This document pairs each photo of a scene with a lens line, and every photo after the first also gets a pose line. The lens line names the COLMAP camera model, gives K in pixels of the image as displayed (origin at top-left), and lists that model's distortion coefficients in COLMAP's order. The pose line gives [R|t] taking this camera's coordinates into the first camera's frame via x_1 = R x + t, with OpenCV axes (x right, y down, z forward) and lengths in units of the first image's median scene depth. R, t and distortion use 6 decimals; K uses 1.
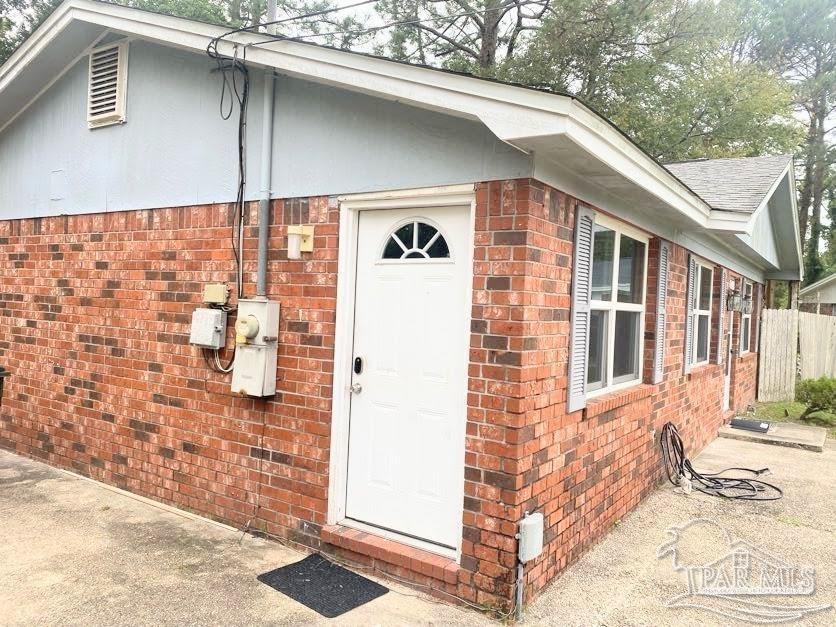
lens RADIAL K [[639.6, 0, 420.9], [0, 639.6, 310.0], [0, 0, 1]] dist [0.055101, -0.066318]
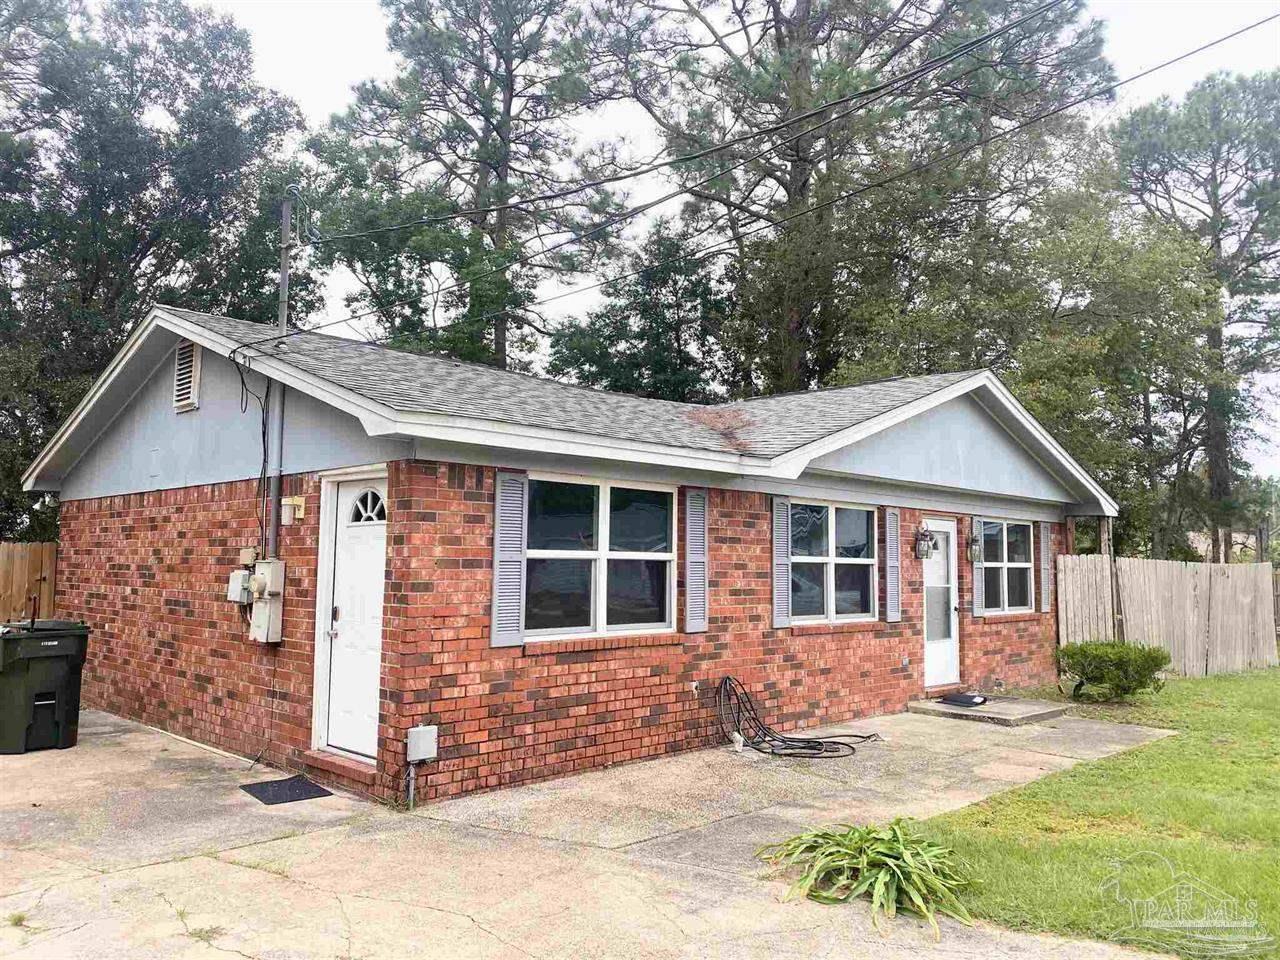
lens RADIAL K [[979.3, 0, 644.5], [0, 979.3, 474.6], [0, 0, 1]] dist [0.055101, -0.066318]
pose [[0.981906, -0.048714, -0.182996, 0.701756], [0.029407, 0.993848, -0.106773, 0.037971], [0.187071, 0.099459, 0.977298, -0.605182]]
